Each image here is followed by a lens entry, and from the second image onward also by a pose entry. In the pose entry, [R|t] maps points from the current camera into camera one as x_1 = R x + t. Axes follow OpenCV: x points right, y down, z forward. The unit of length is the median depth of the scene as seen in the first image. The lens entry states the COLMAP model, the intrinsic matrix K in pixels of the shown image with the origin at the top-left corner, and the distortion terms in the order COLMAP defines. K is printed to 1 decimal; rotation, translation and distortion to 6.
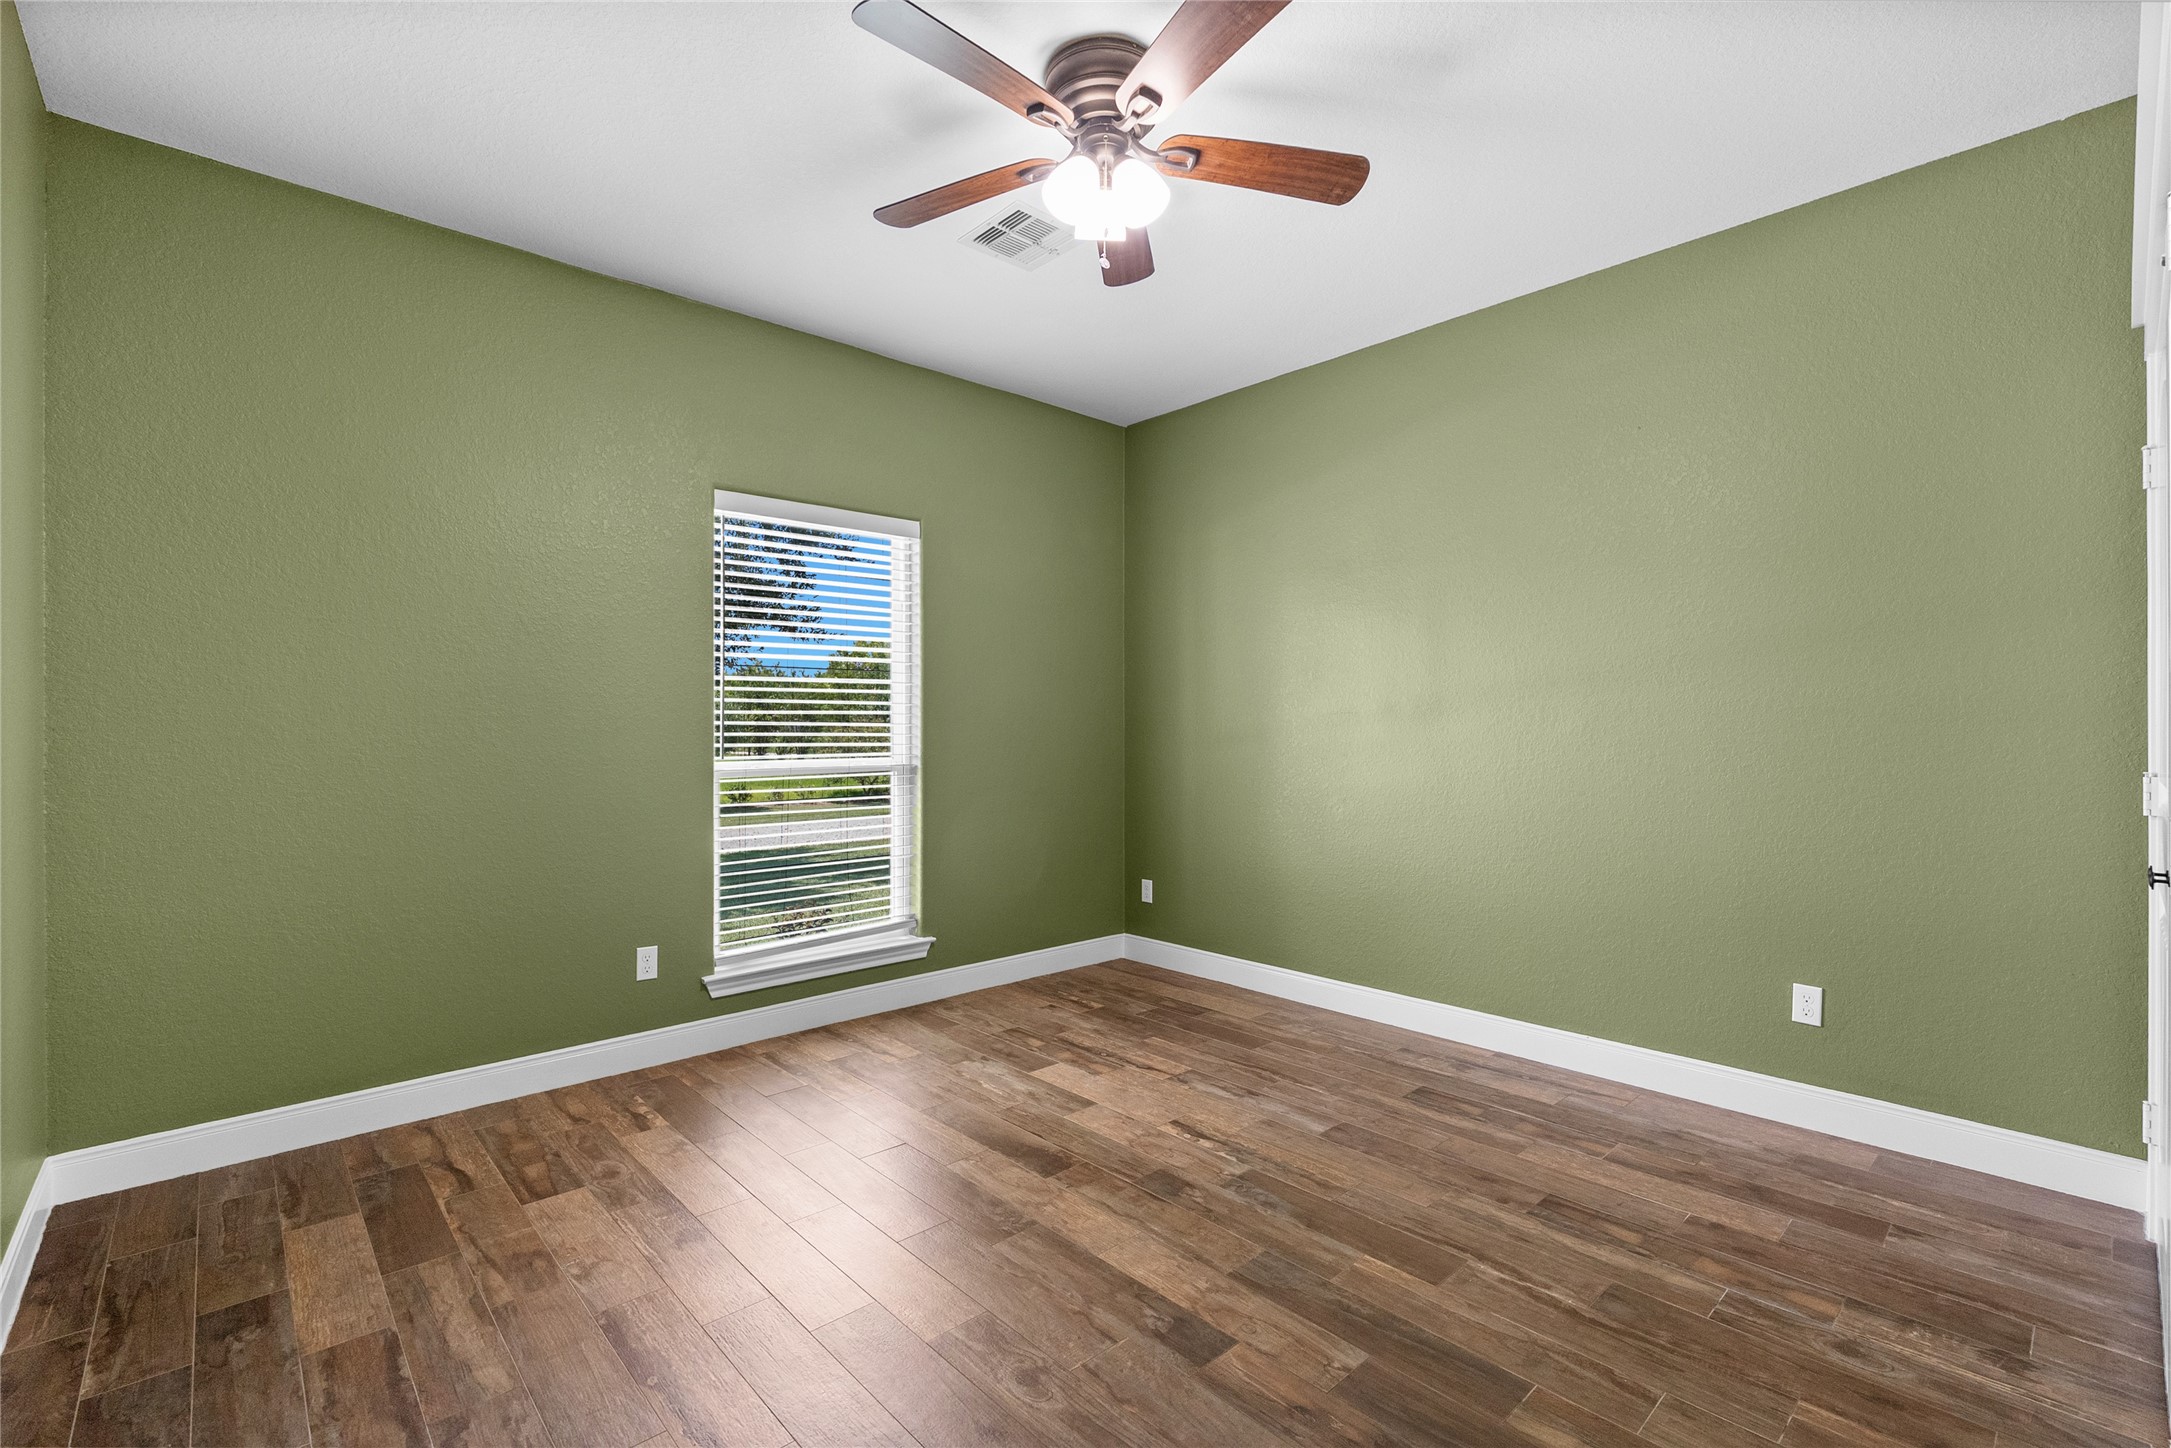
lens RADIAL K [[958.6, 0, 1085.5], [0, 958.6, 724.0], [0, 0, 1]] dist [-0.008744, 0.001214]
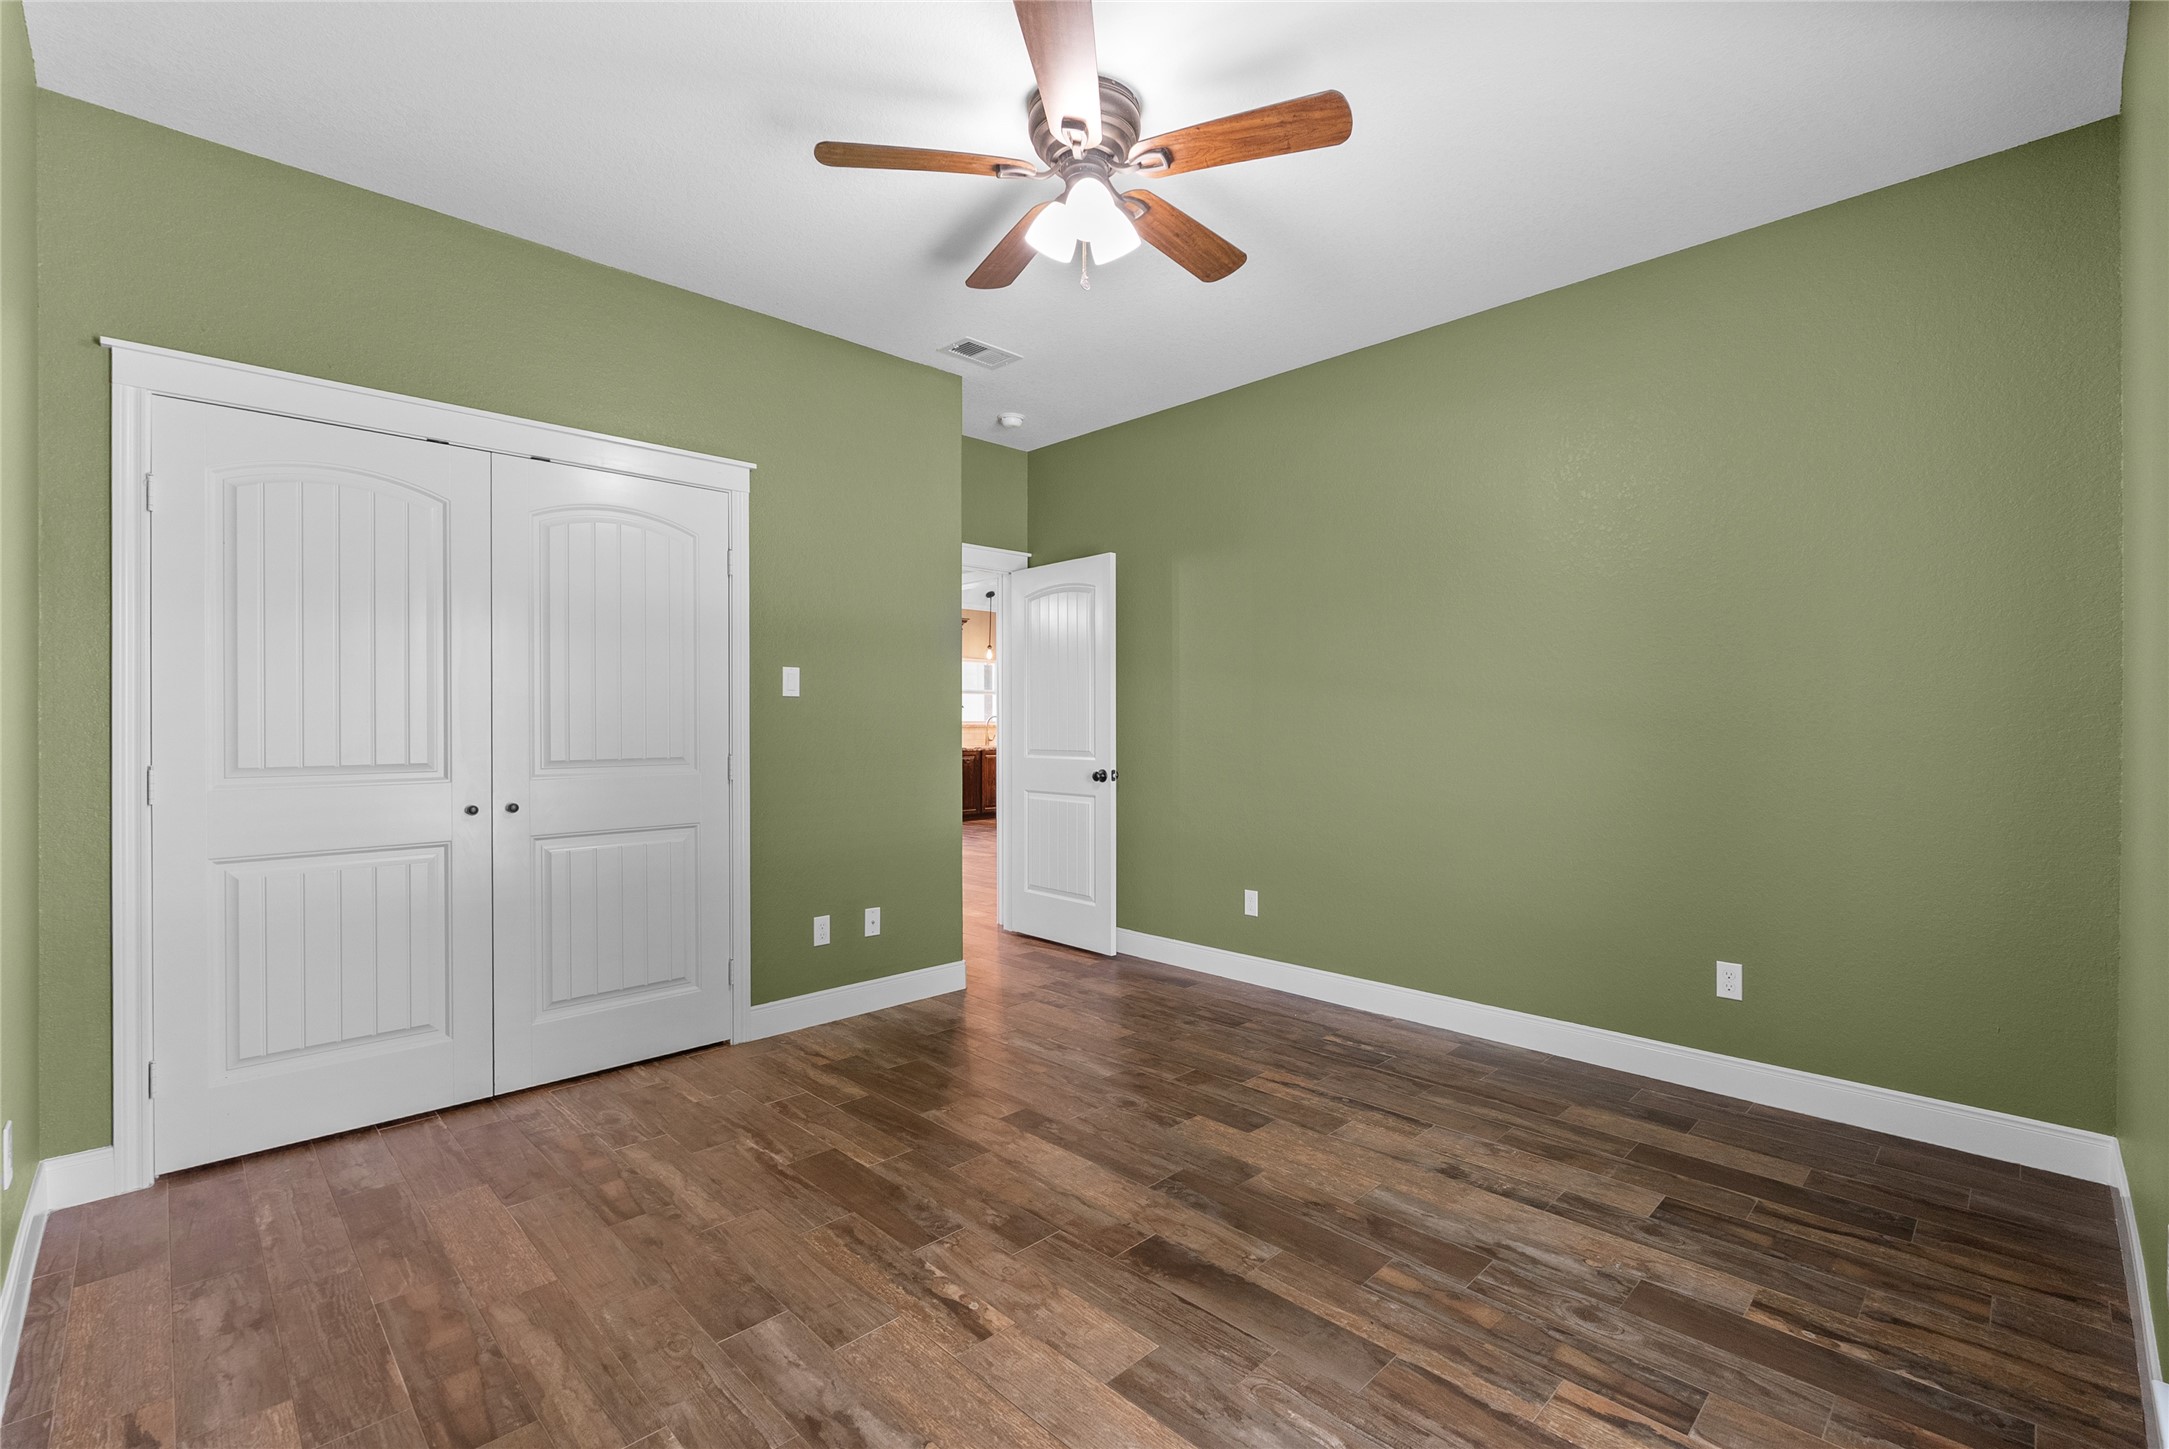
lens RADIAL K [[957.7, 0, 1084.5], [0, 957.7, 724.5], [0, 0, 1]] dist [-0.008744, 0.001214]
pose [[-0.999435, 0.003438, -0.033431, 0.051233], [0.003502, 0.999992, -0.001861, 0.006109], [0.033424, -0.001977, -0.999439, 1.855552]]
